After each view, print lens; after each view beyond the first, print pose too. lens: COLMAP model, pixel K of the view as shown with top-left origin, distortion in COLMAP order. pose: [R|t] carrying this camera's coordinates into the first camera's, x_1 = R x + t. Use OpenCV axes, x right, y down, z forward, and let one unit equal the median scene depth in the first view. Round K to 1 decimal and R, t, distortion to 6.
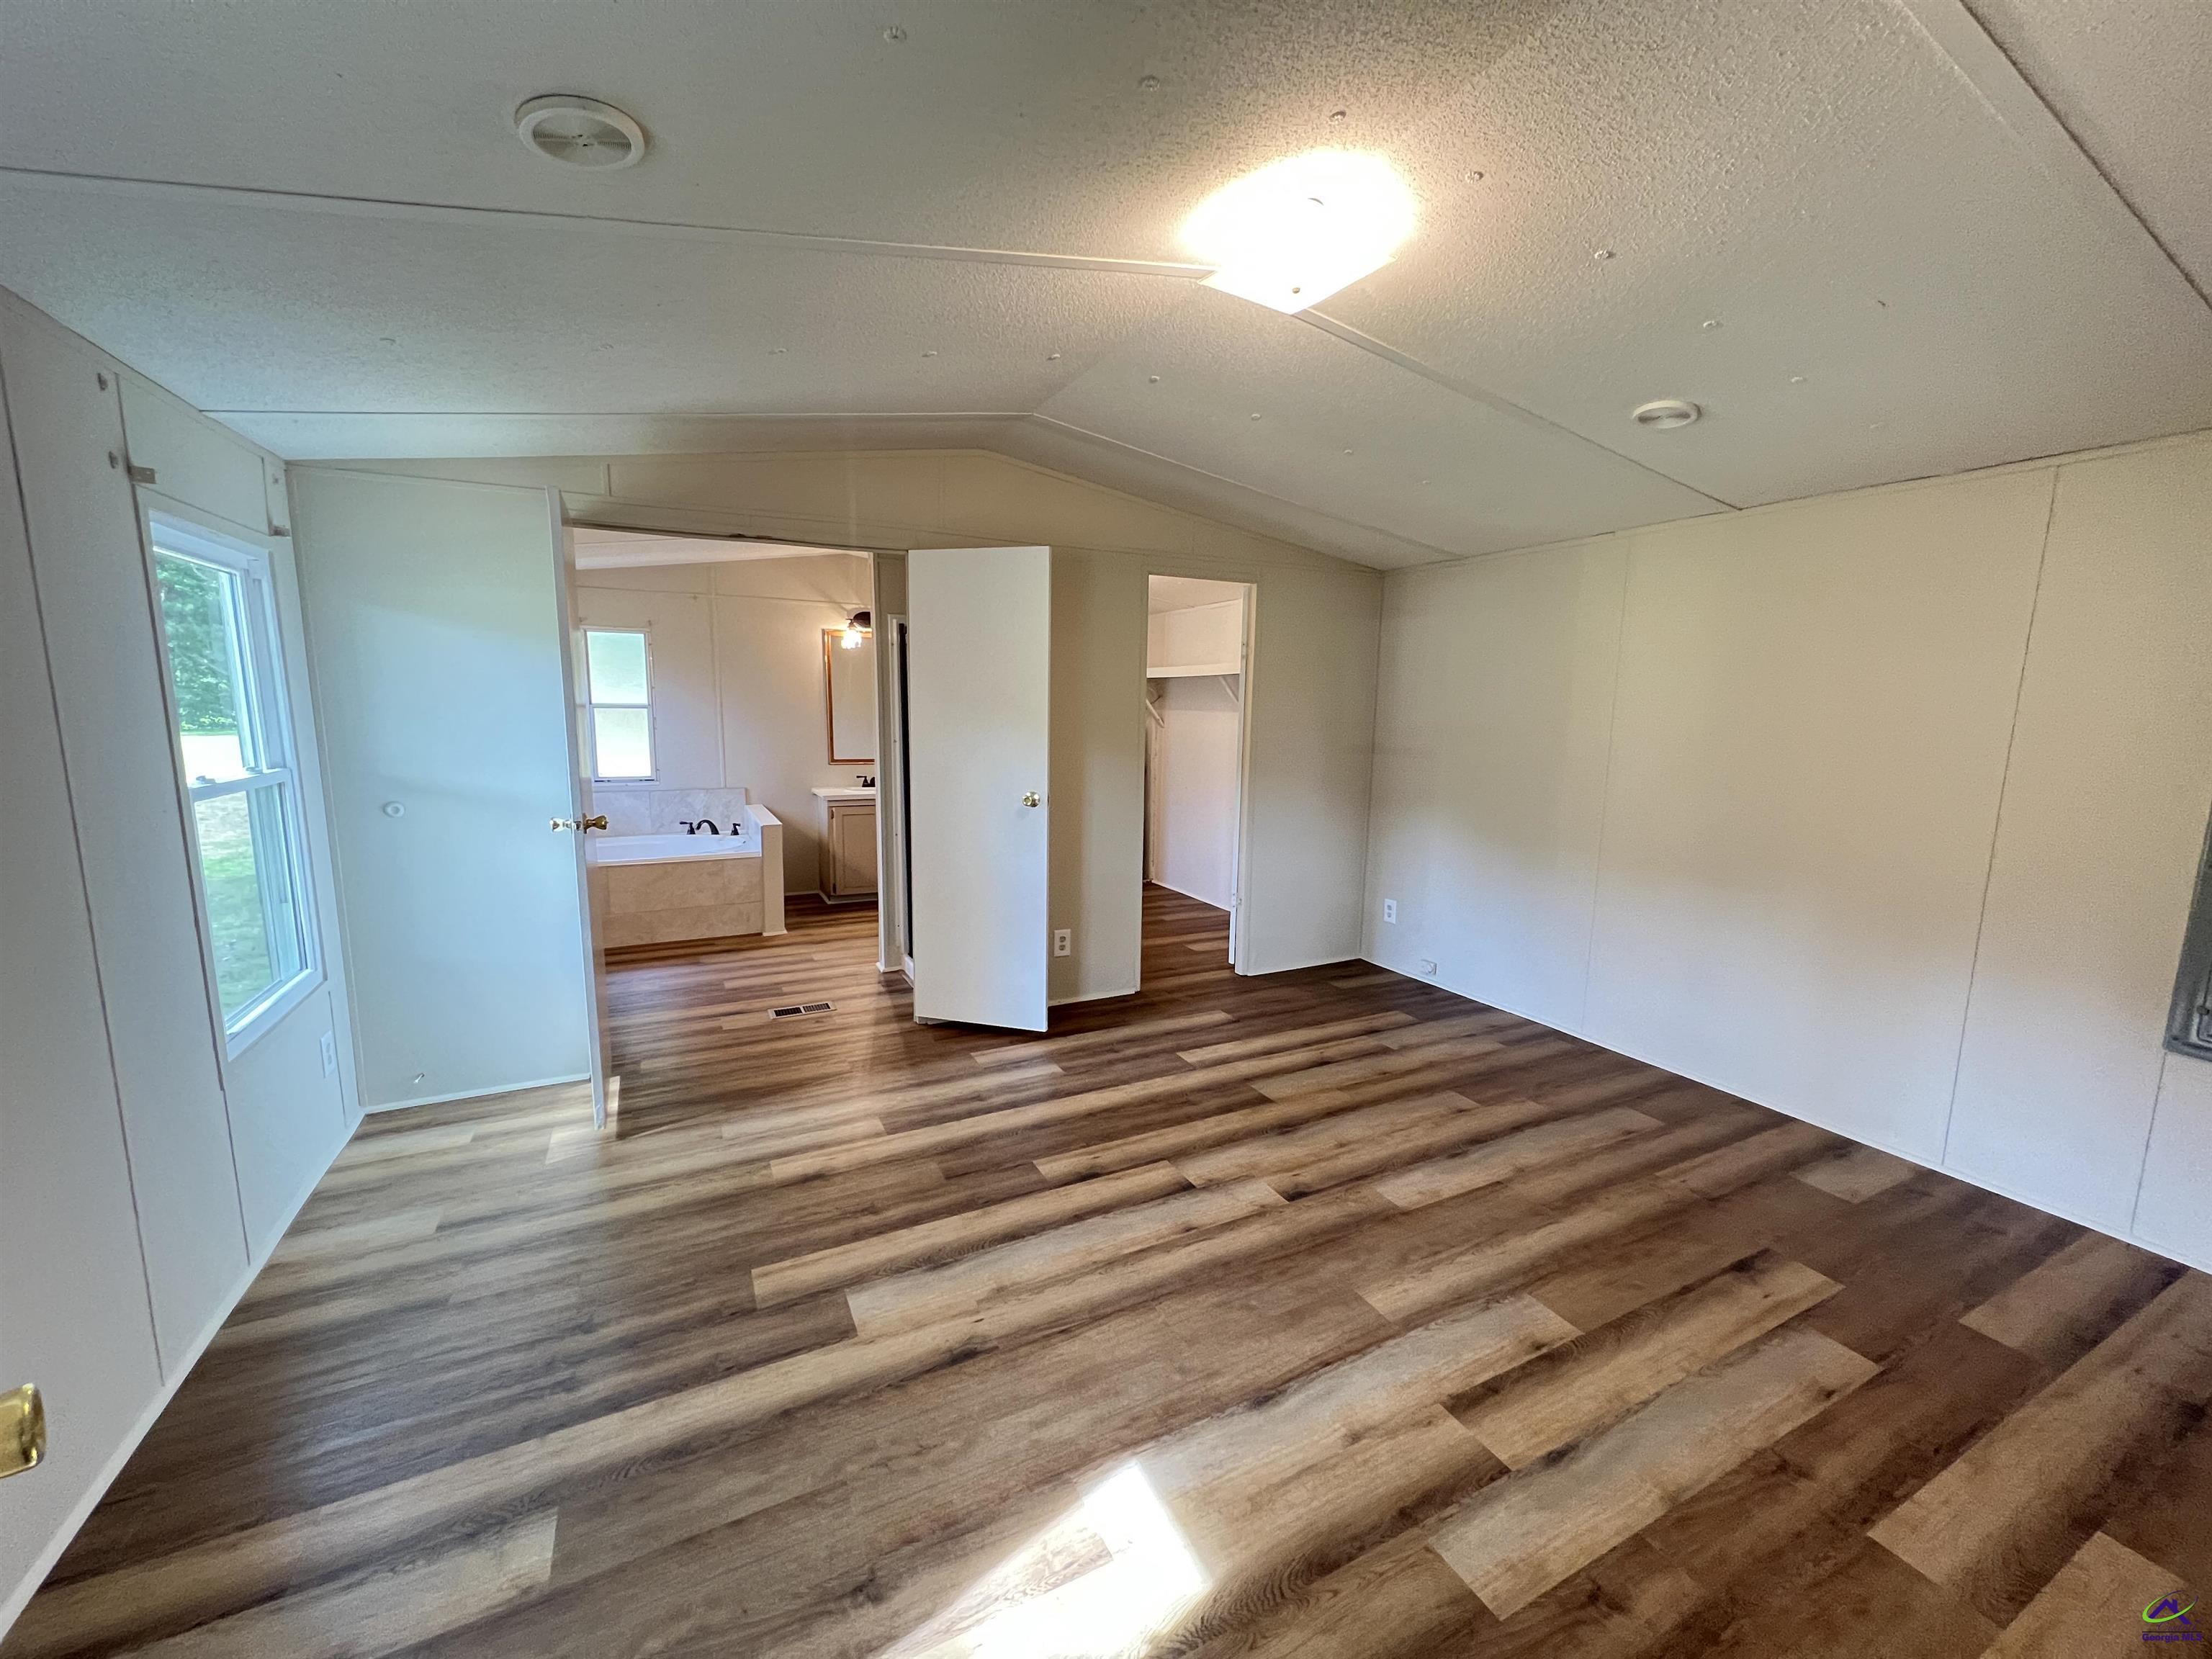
lens RADIAL K [[875.3, 0, 1107.0], [0, 875.3, 834.4], [0, 0, 1]] dist [-0.000390, -0.000011]
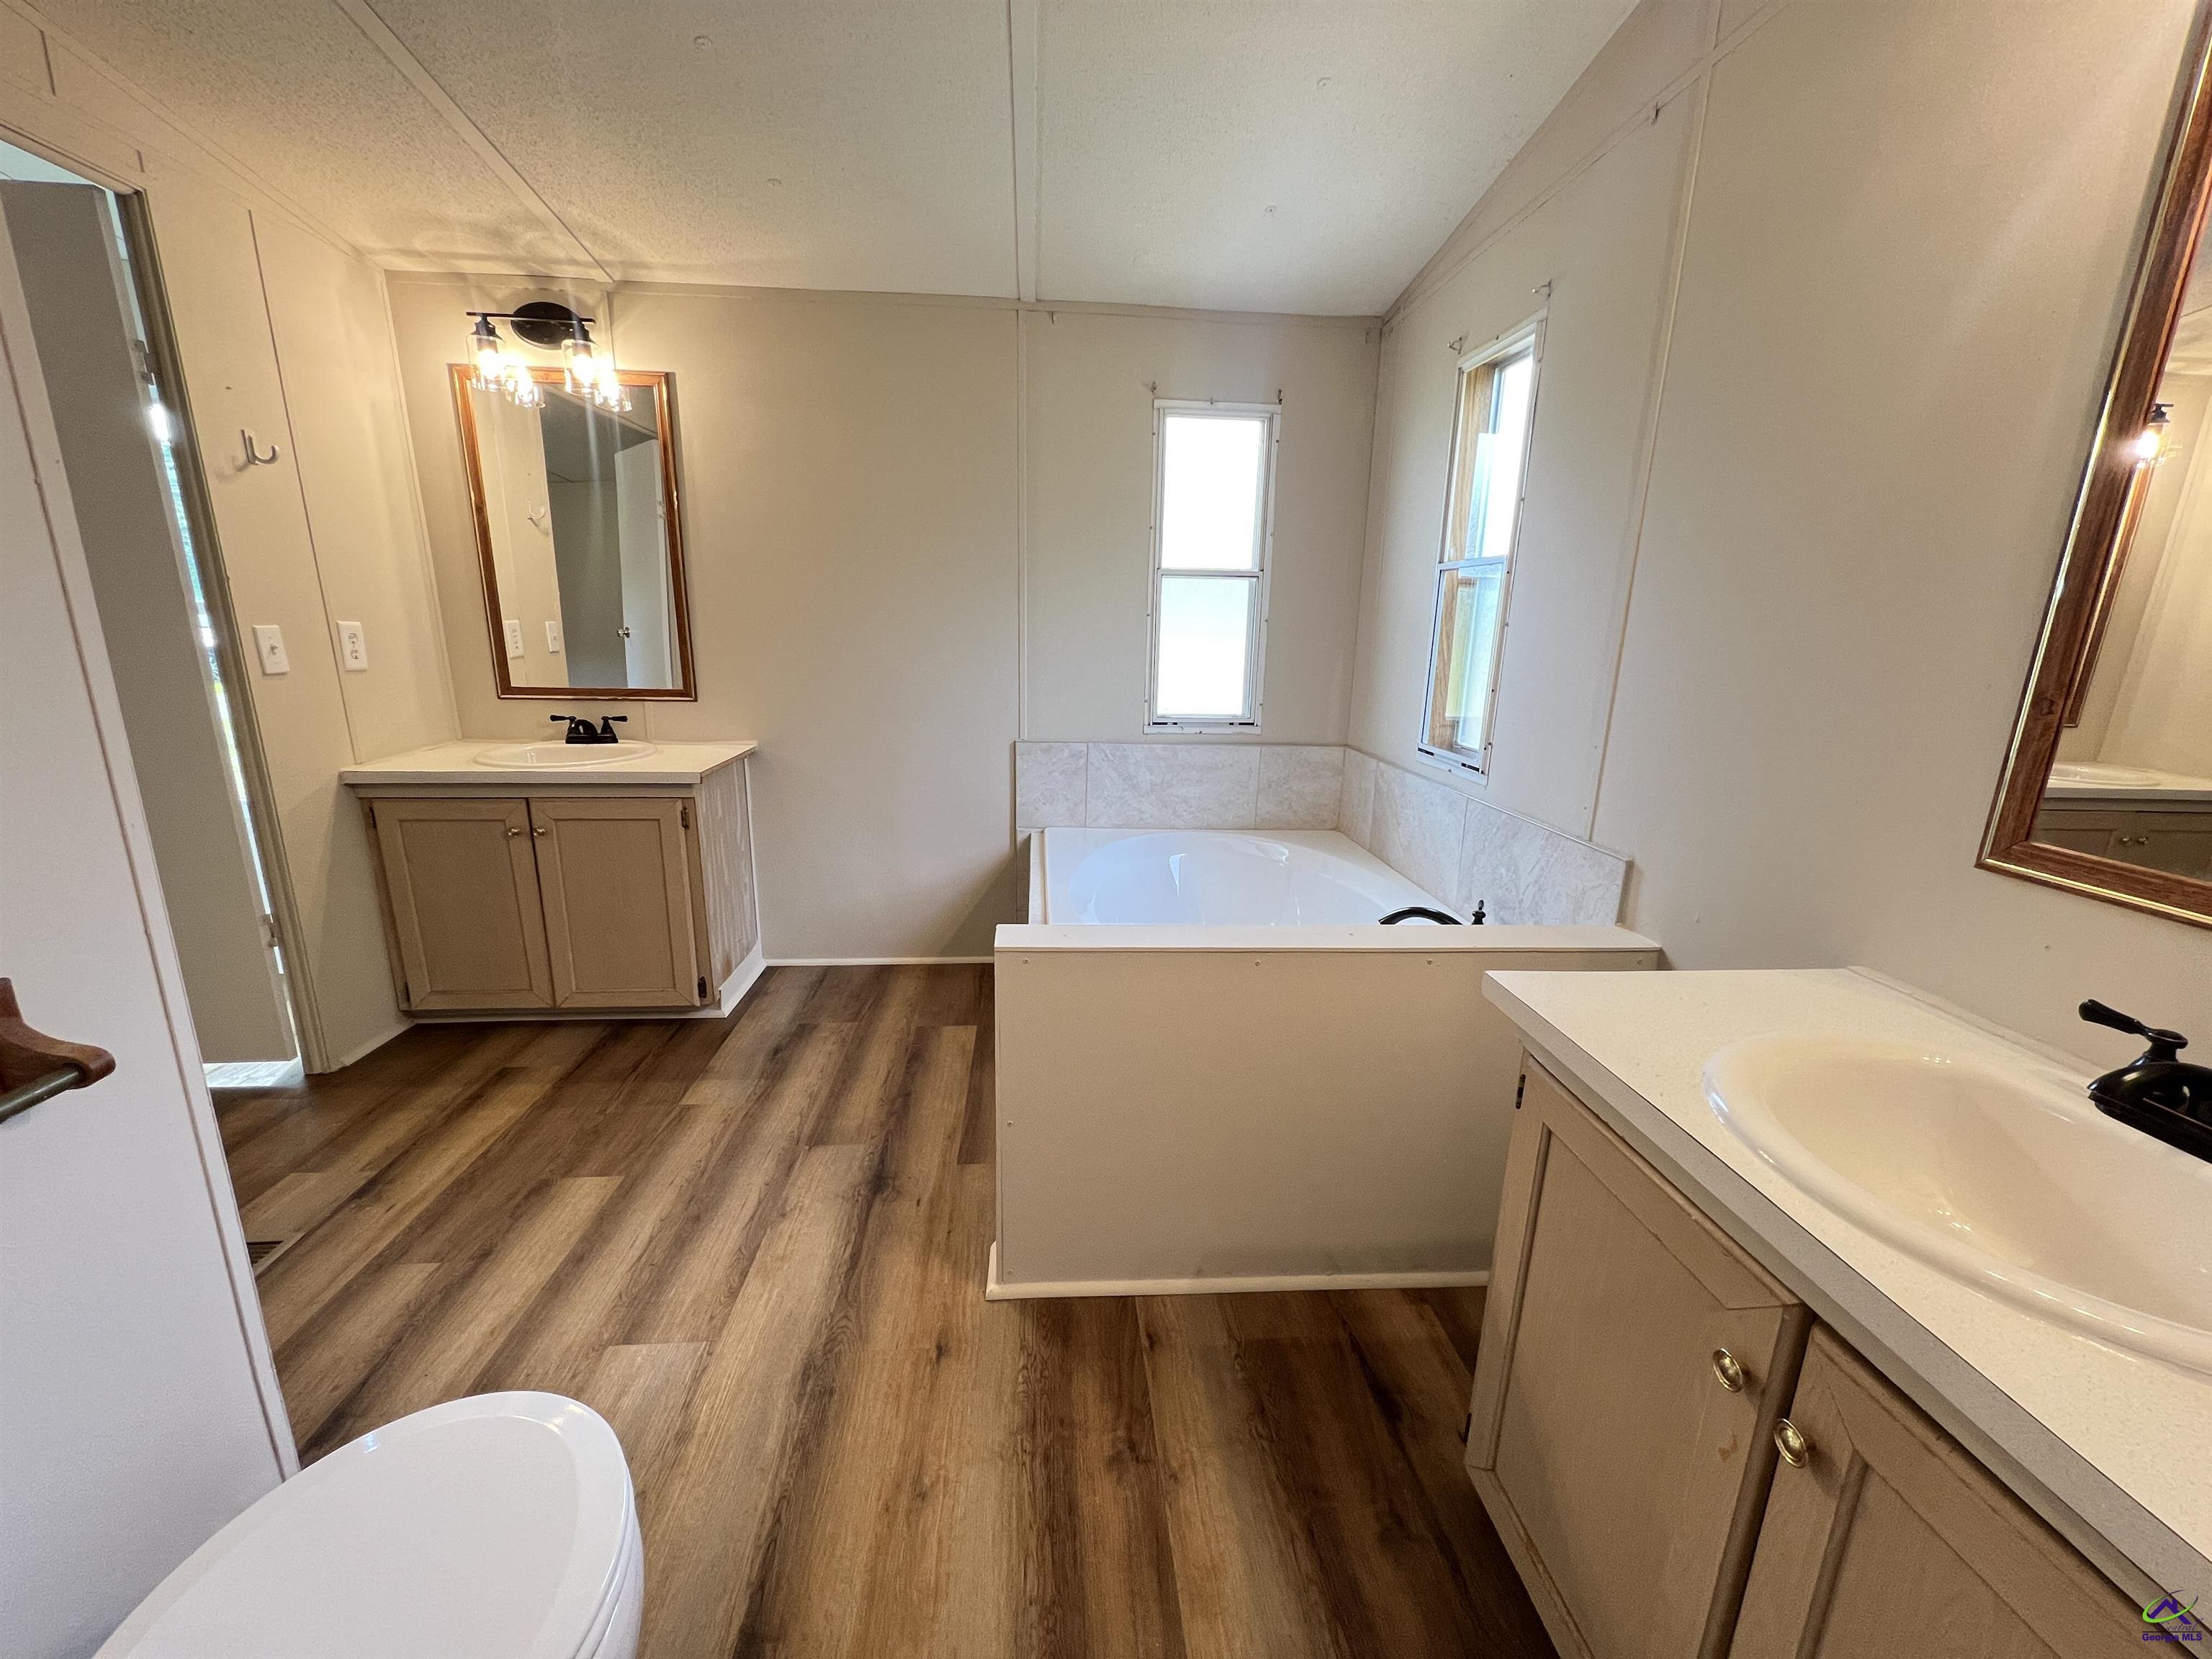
lens RADIAL K [[885.1, 0, 1106.0], [0, 885.1, 829.5], [0, 0, 1]] dist [0.001887, 0.000883]
pose [[-0.385285, 0.191229, -0.902766, -0.127917], [-0.163476, 0.948675, 0.270723, -0.113218], [0.908202, 0.251886, -0.334249, 0.995595]]
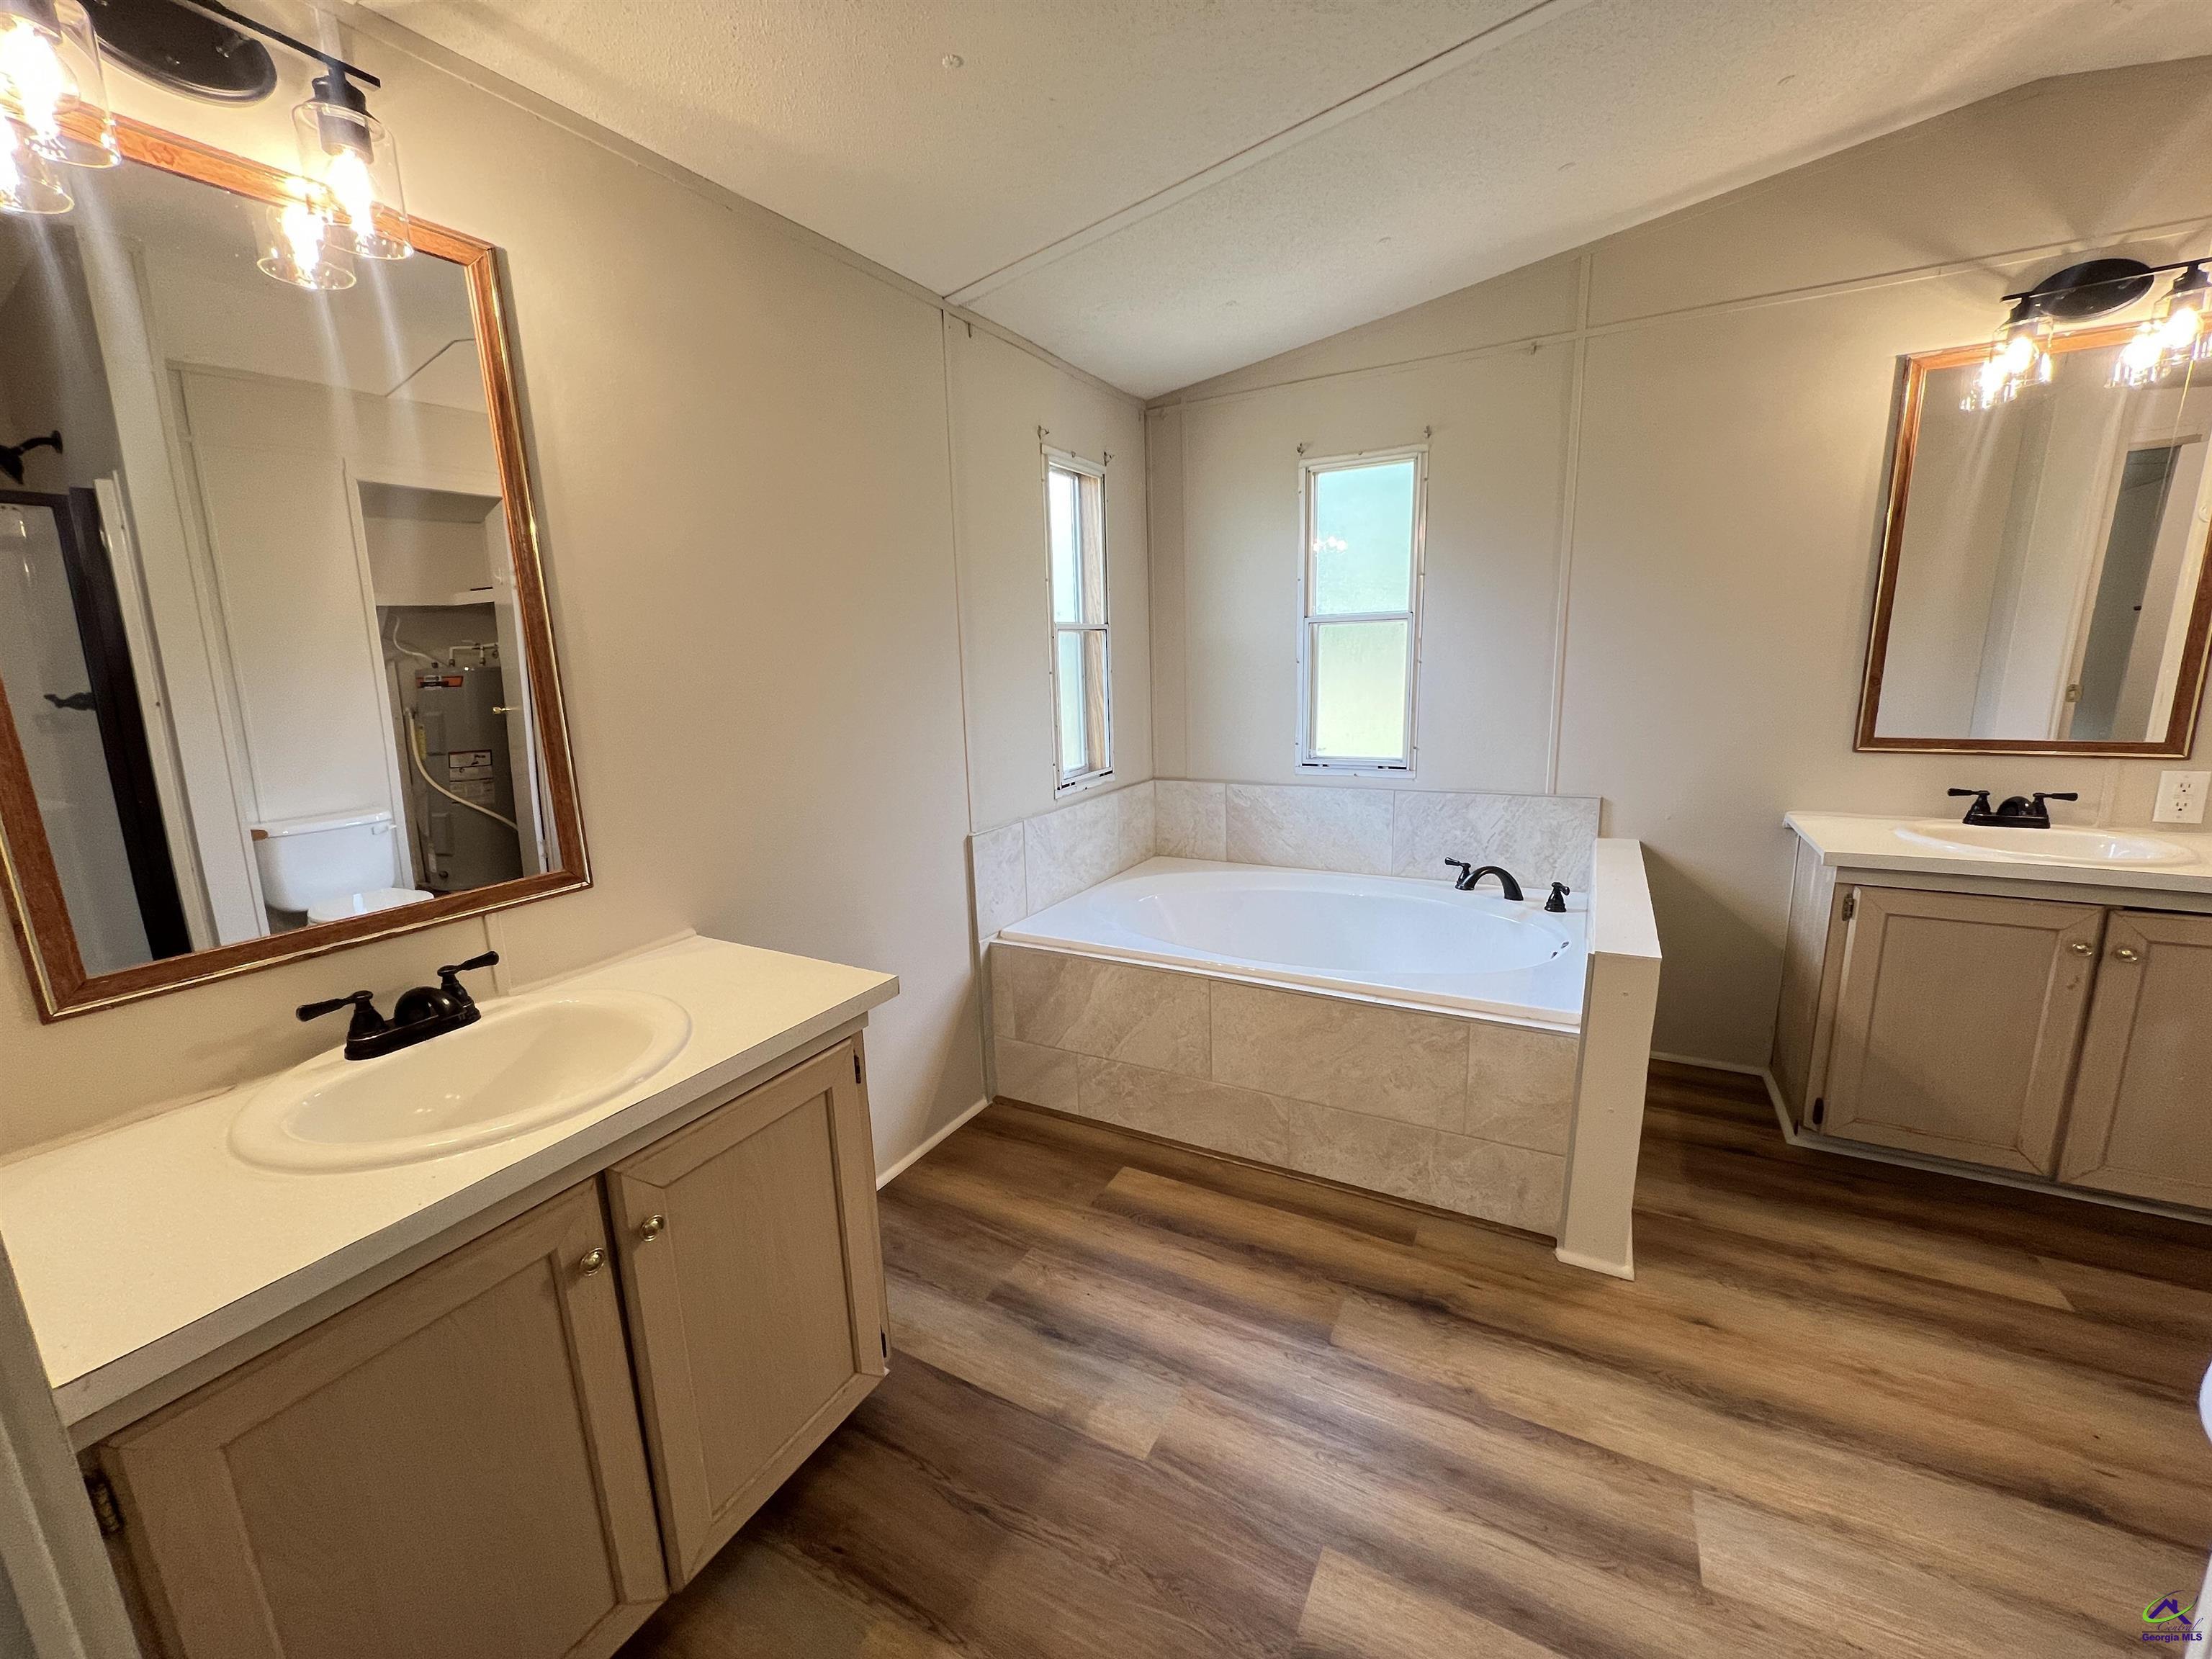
lens RADIAL K [[885.1, 0, 1106.0], [0, 885.1, 829.5], [0, 0, 1]] dist [0.001887, 0.000883]
pose [[0.563597, 0.130828, -0.815624, -0.206136], [-0.081945, 0.991363, 0.102393, -0.065793], [0.821976, 0.009128, 0.569450, 0.586092]]
